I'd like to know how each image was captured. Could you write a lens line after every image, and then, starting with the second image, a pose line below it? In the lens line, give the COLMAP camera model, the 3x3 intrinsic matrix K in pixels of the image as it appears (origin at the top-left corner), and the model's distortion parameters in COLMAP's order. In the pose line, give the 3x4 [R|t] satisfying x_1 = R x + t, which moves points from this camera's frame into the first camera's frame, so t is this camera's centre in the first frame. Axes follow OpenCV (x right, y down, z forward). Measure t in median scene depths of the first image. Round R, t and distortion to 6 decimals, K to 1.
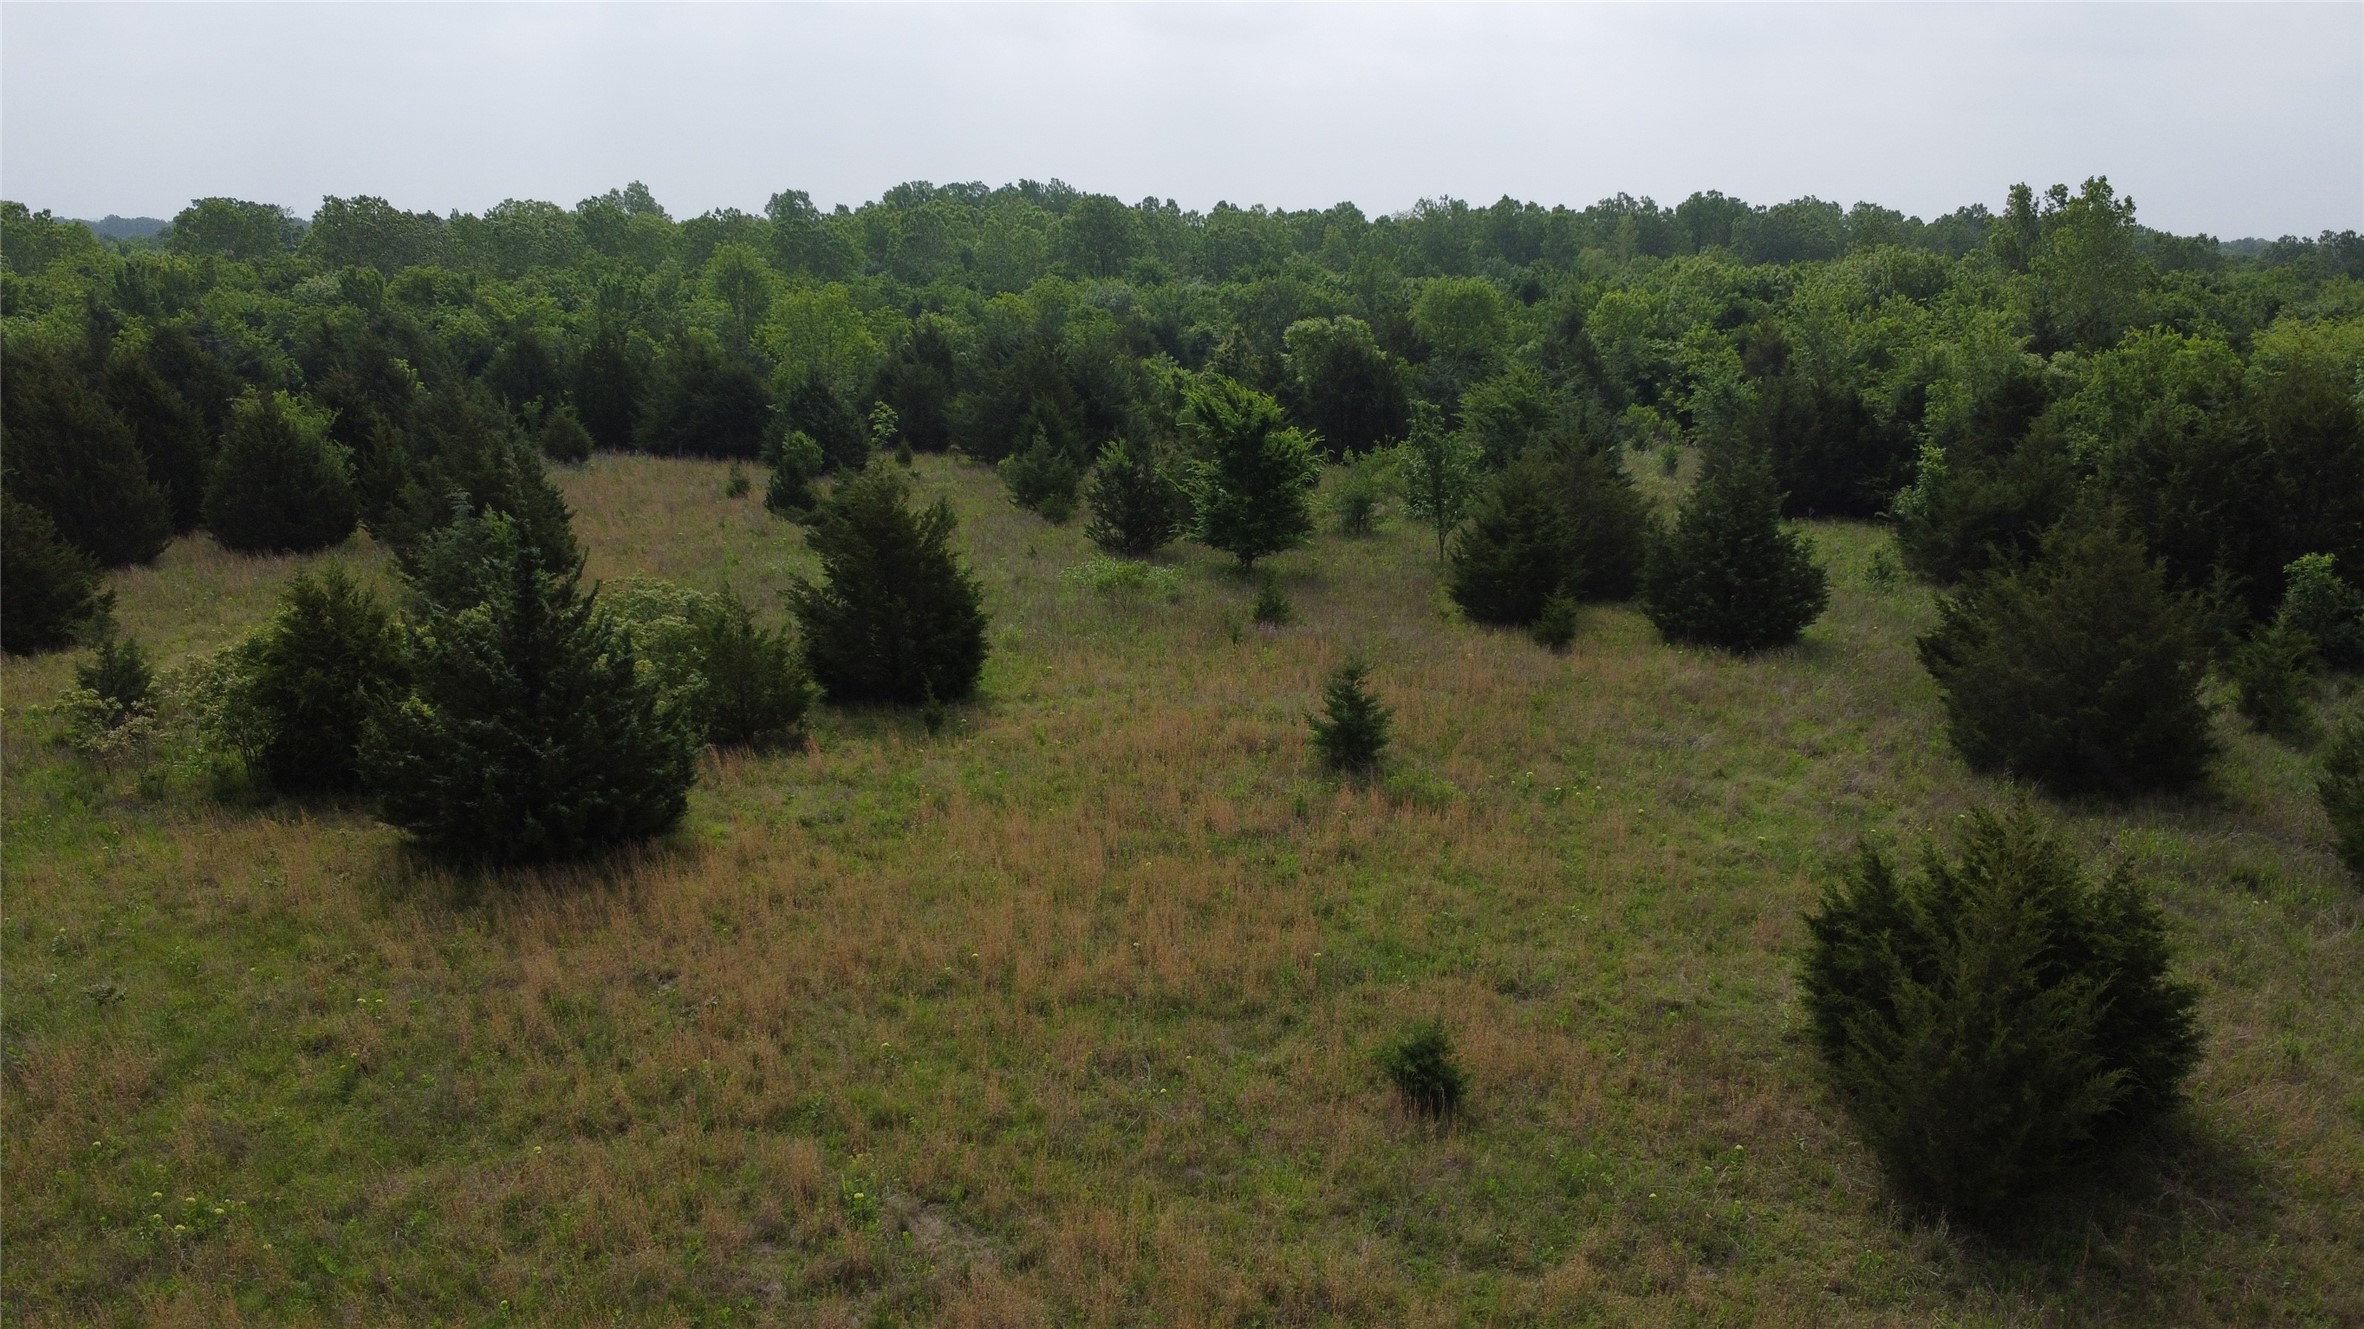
lens RADIAL K [[1724.4, 0, 1182.0], [0, 1724.4, 664.5], [0, 0, 1]] dist [-0.070065, 0.043678]
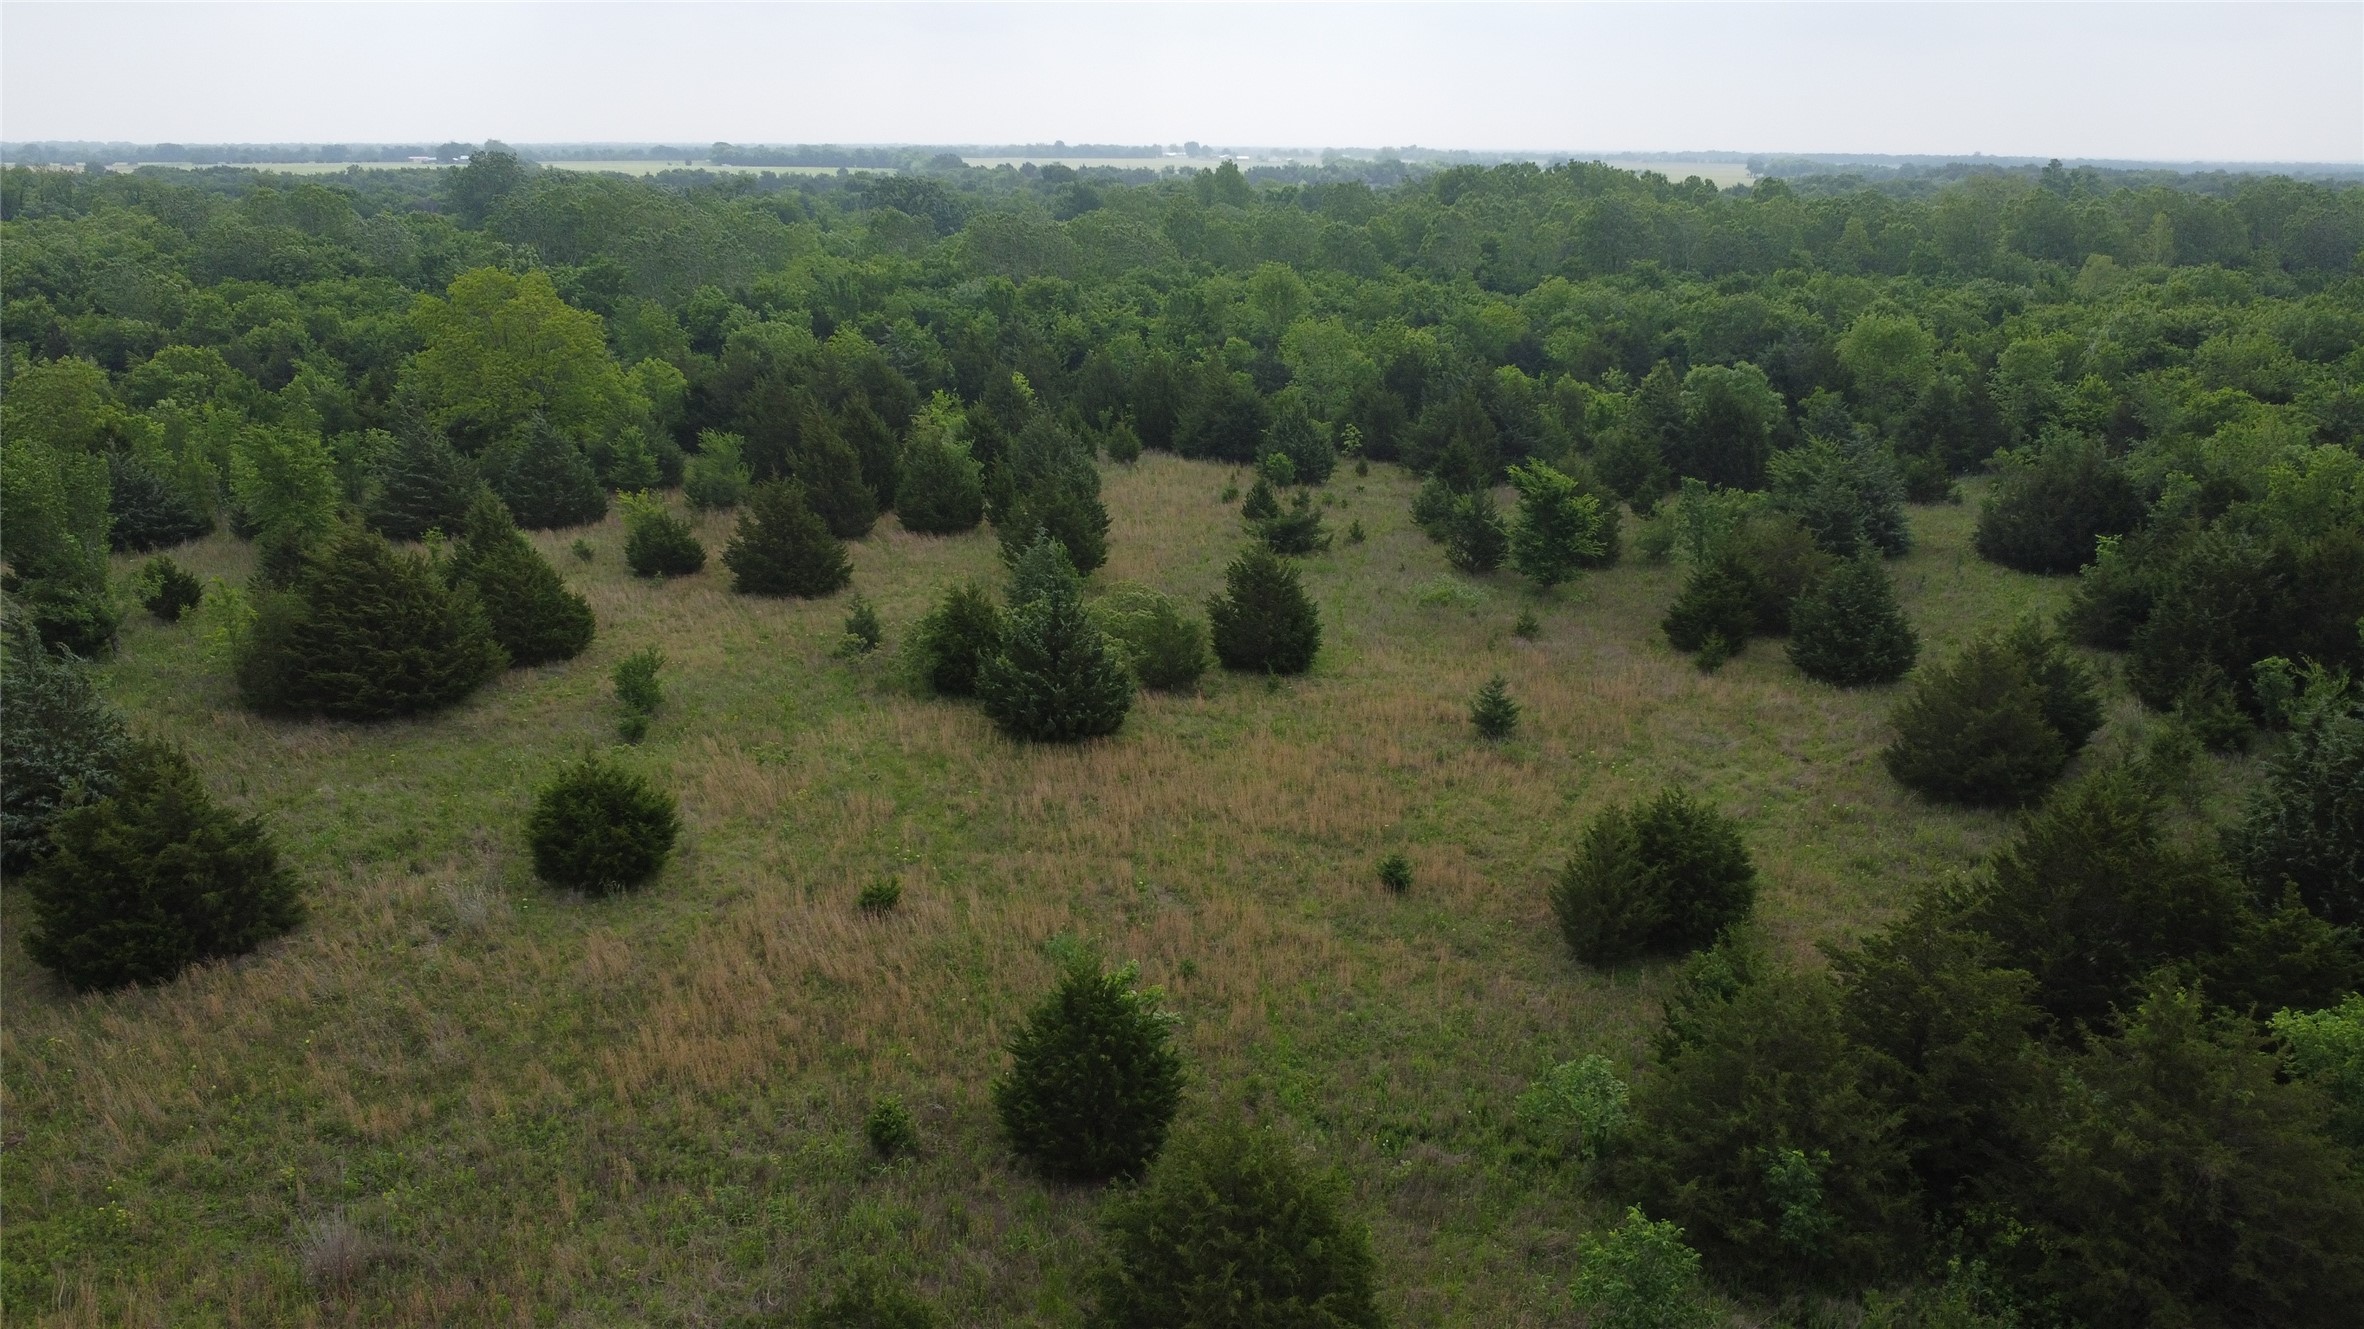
lens RADIAL K [[1724.4, 0, 1182.0], [0, 1724.4, 664.5], [0, 0, 1]] dist [-0.070065, 0.043678]
pose [[0.942936, 0.093790, -0.319493, 0.406886], [-0.077926, 0.995023, 0.062111, -0.113120], [0.323728, -0.033669, 0.945551, -0.871340]]
